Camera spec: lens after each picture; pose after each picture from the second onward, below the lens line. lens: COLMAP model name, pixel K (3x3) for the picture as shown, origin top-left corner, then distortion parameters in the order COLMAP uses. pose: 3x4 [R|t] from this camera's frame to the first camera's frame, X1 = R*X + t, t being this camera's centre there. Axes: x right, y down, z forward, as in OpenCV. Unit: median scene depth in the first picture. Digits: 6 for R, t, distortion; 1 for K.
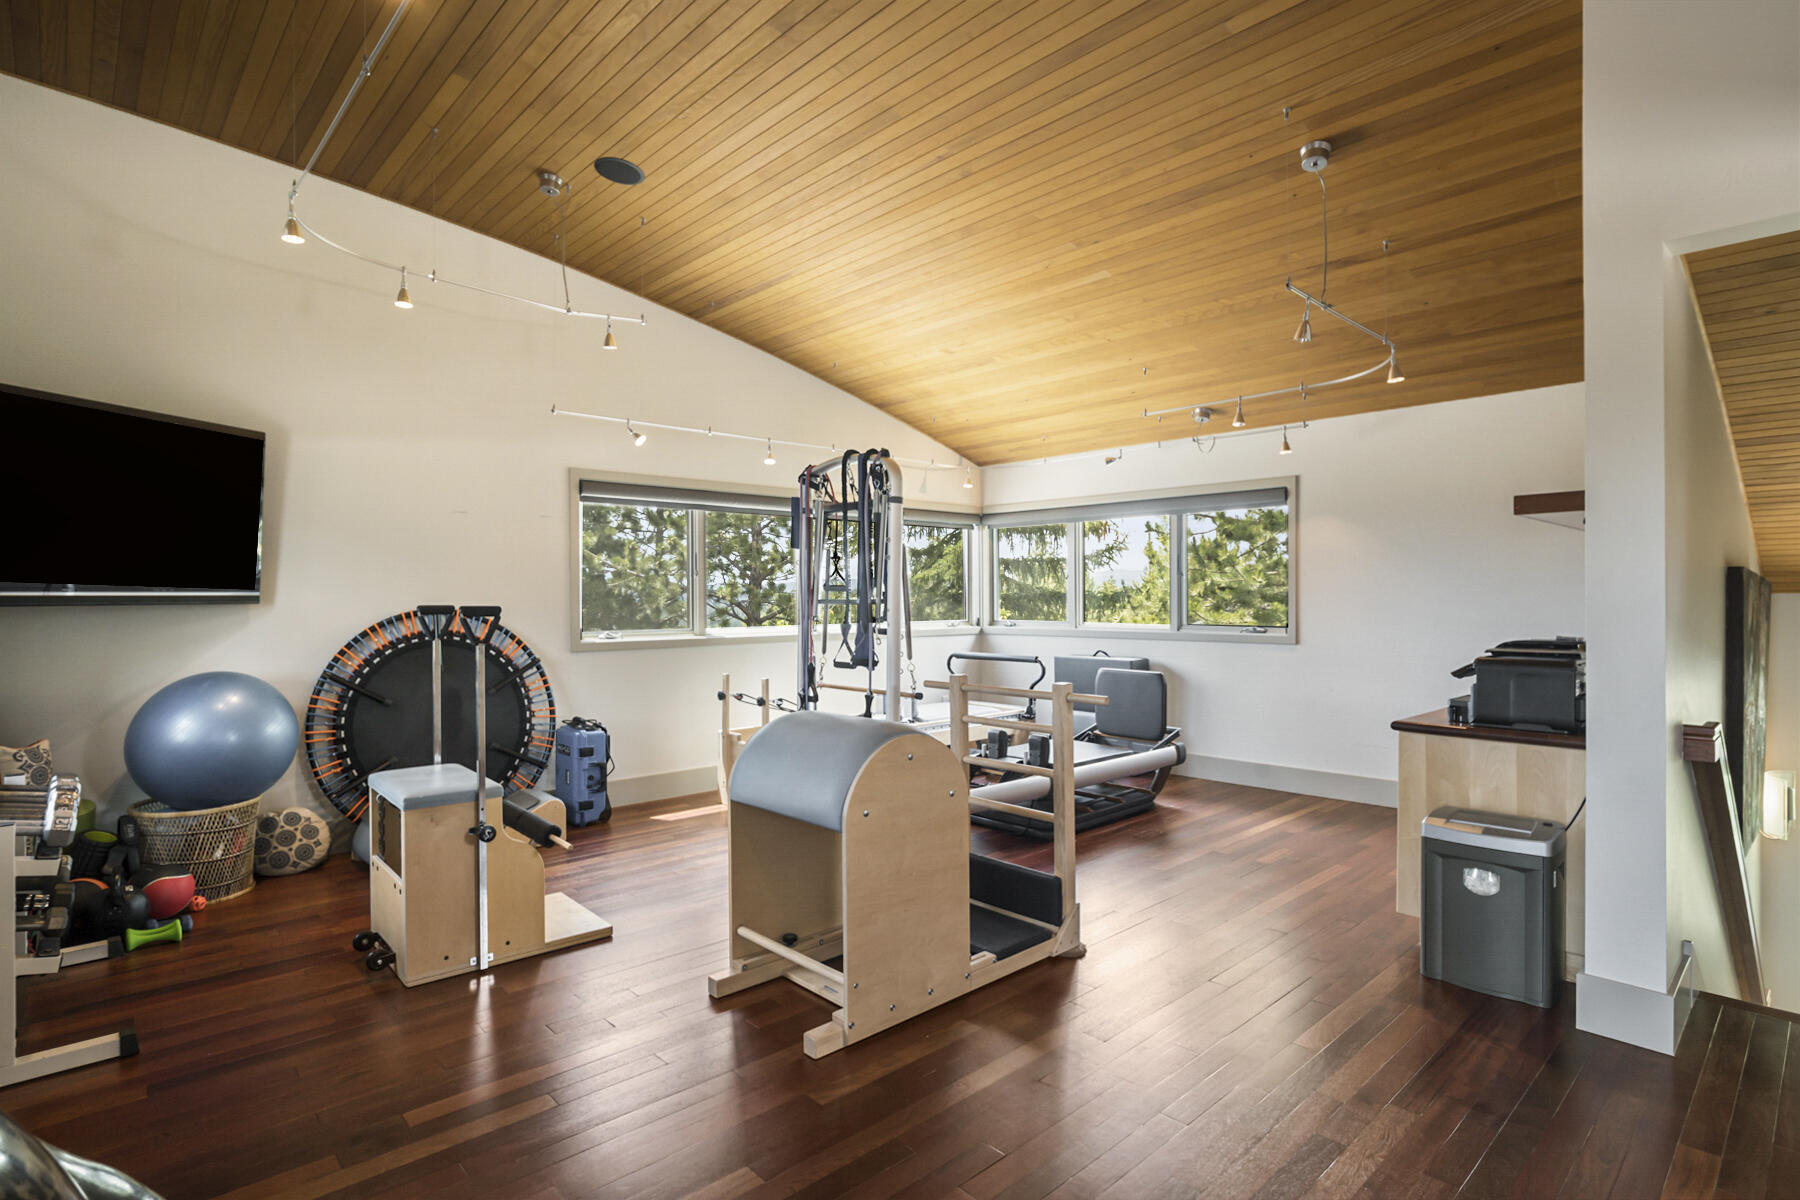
lens RADIAL K [[904.3, 0, 897.8], [0, 904.3, 603.5], [0, 0, 1]] dist [-0.012140, 0.002492]
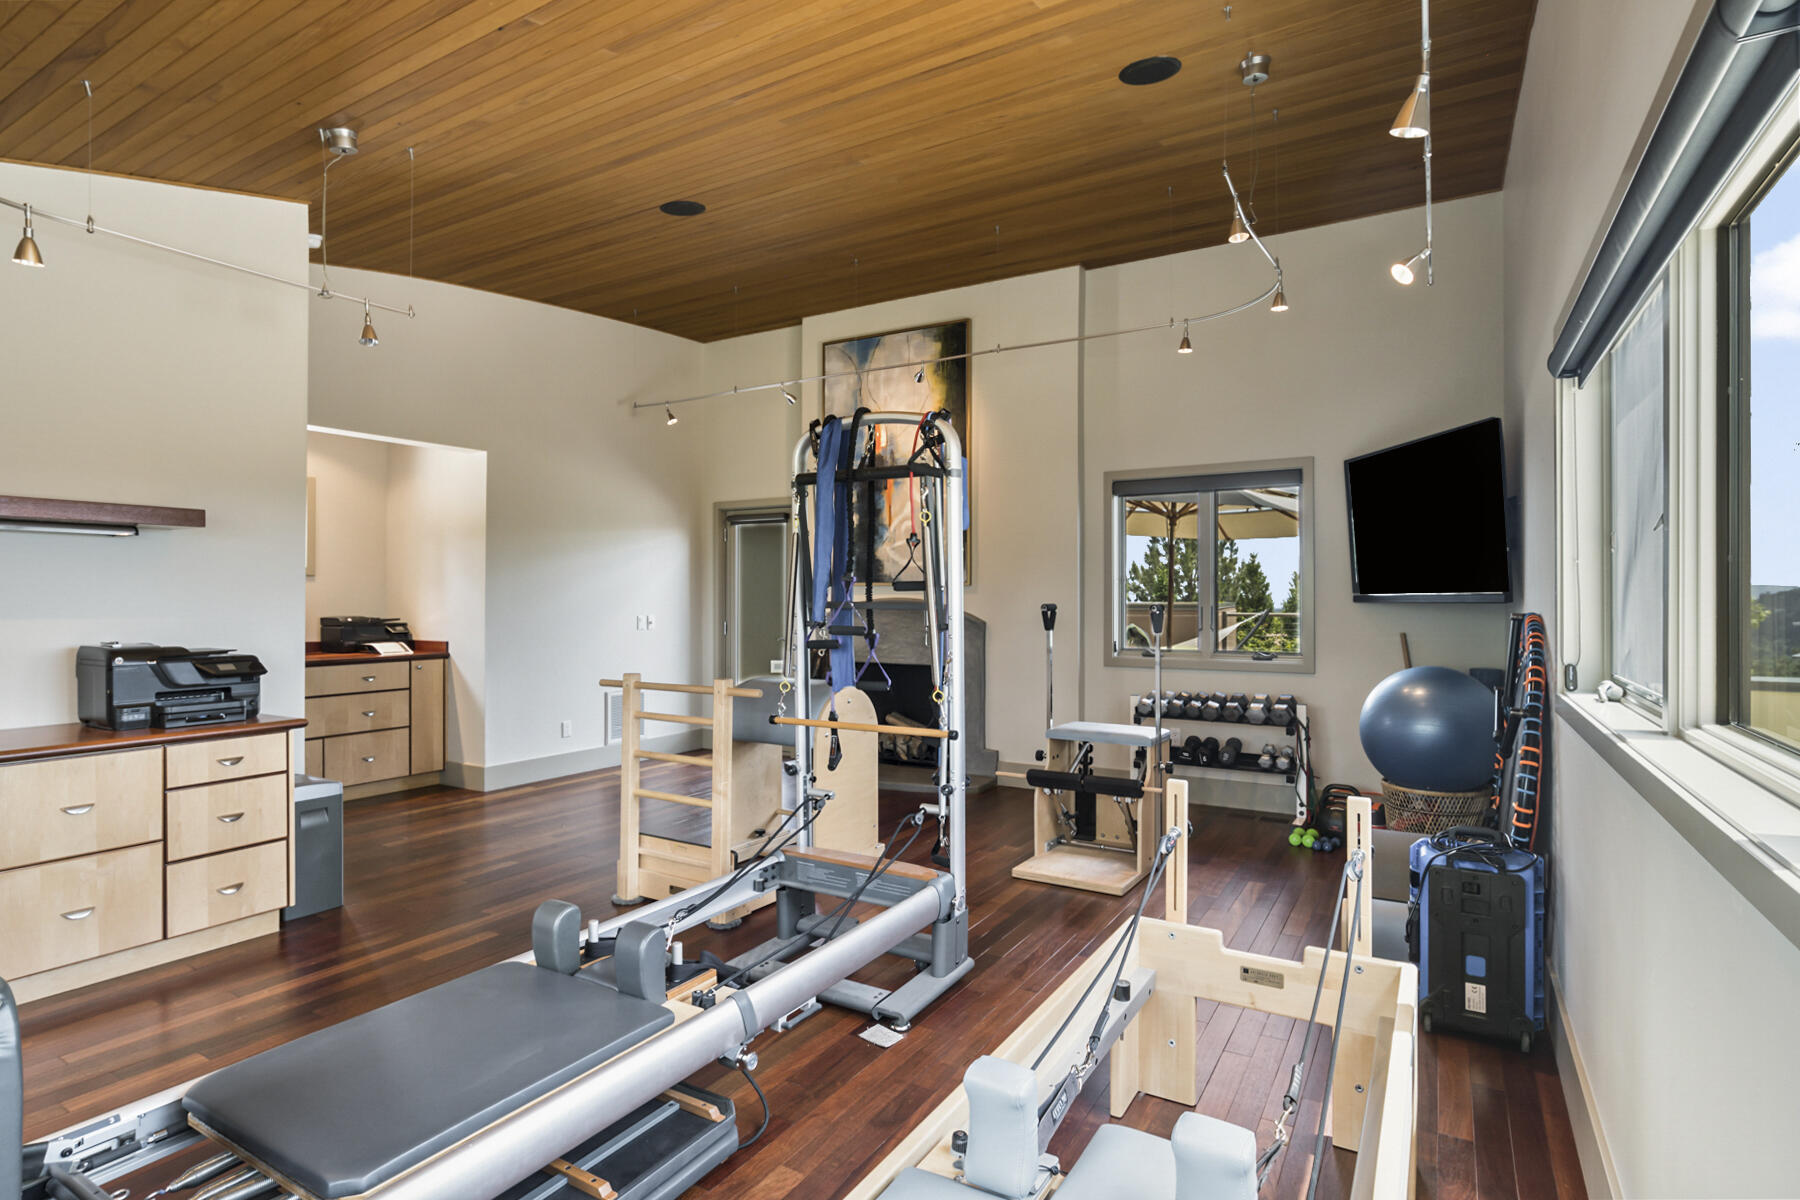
lens RADIAL K [[904.3, 0, 897.8], [0, 904.3, 603.5], [0, 0, 1]] dist [-0.012140, 0.002492]
pose [[-0.961076, -0.003232, -0.276265, 0.115317], [-0.006789, 0.999906, 0.011922, -0.006755], [0.276200, 0.013333, -0.961008, 1.571143]]
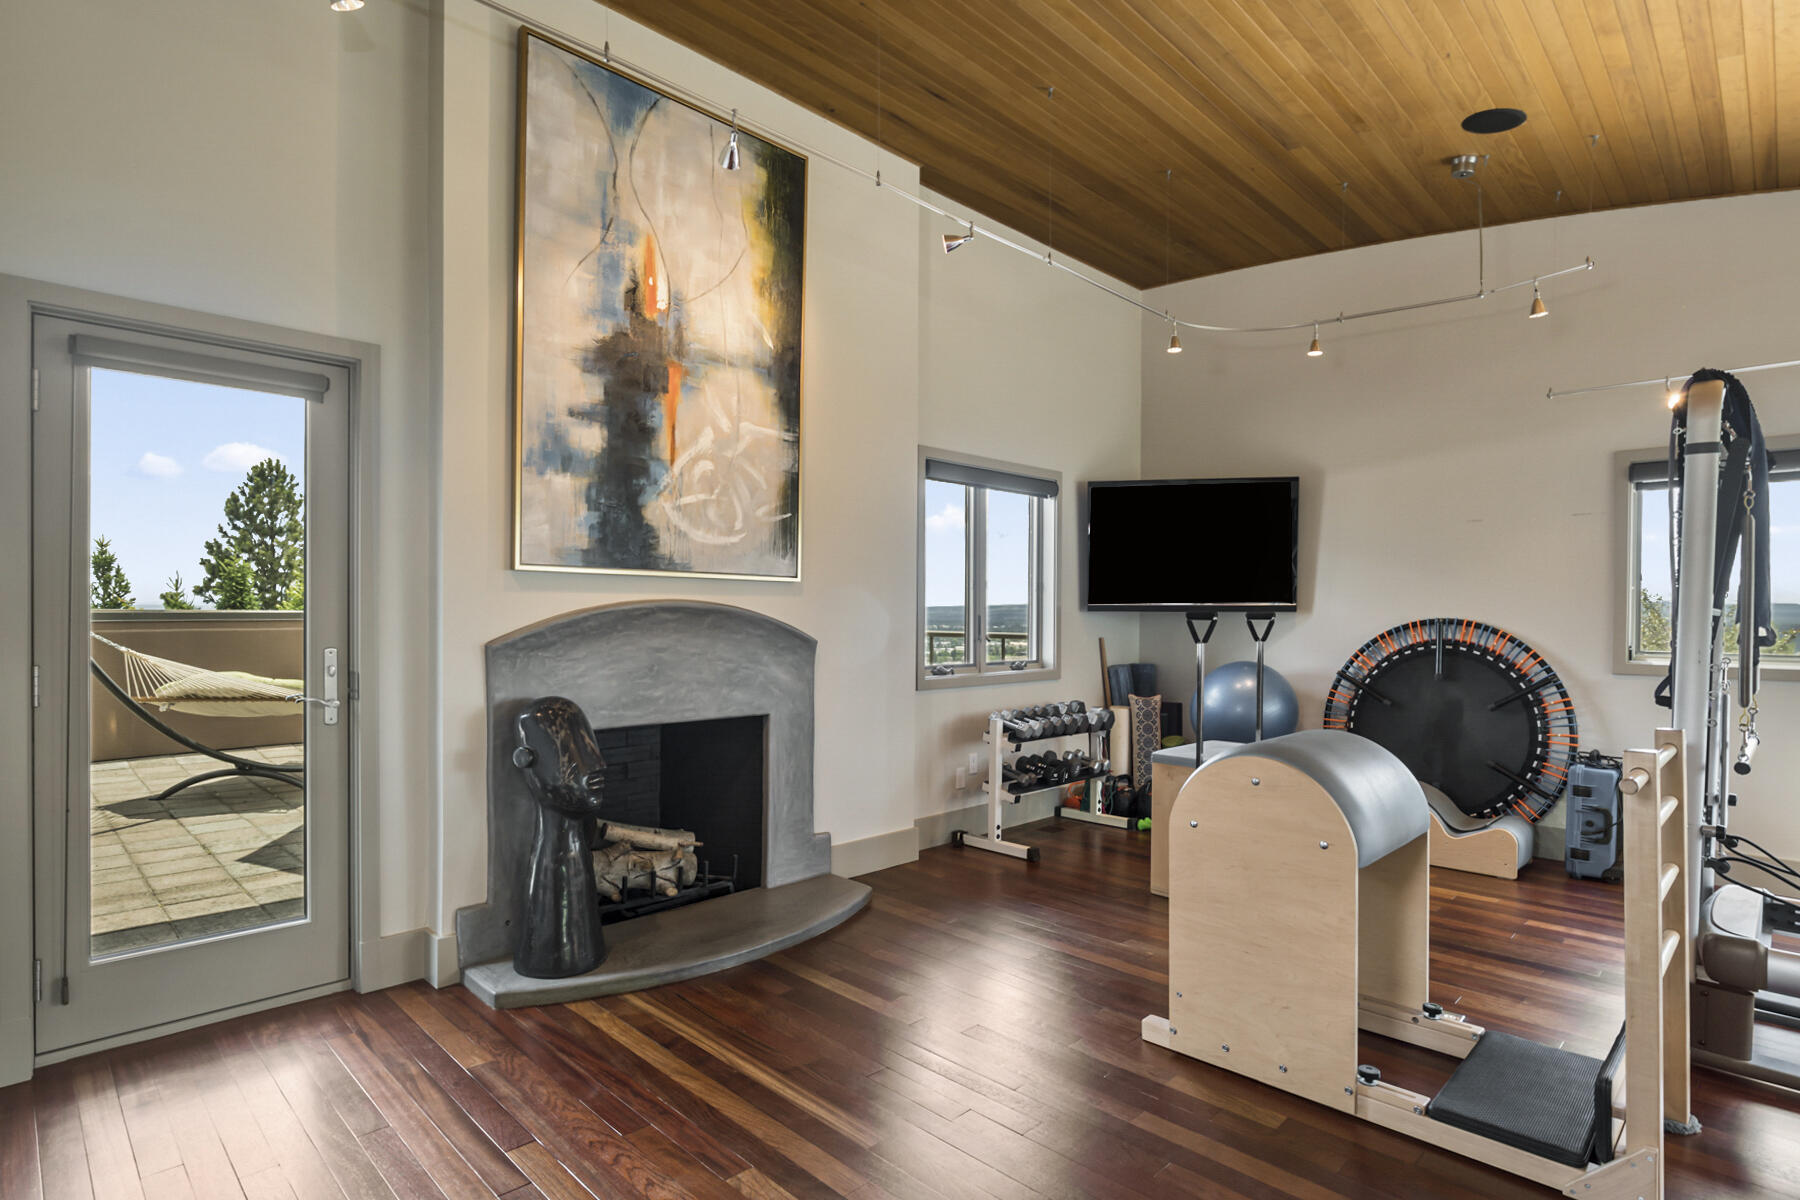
lens RADIAL K [[904.3, 0, 897.8], [0, 904.3, 603.5], [0, 0, 1]] dist [-0.012140, 0.002492]
pose [[0.046153, -0.013032, -0.998849, 0.488819], [-0.012765, 0.999826, -0.013634, 0.011523], [0.998853, 0.013380, 0.045978, 0.348306]]
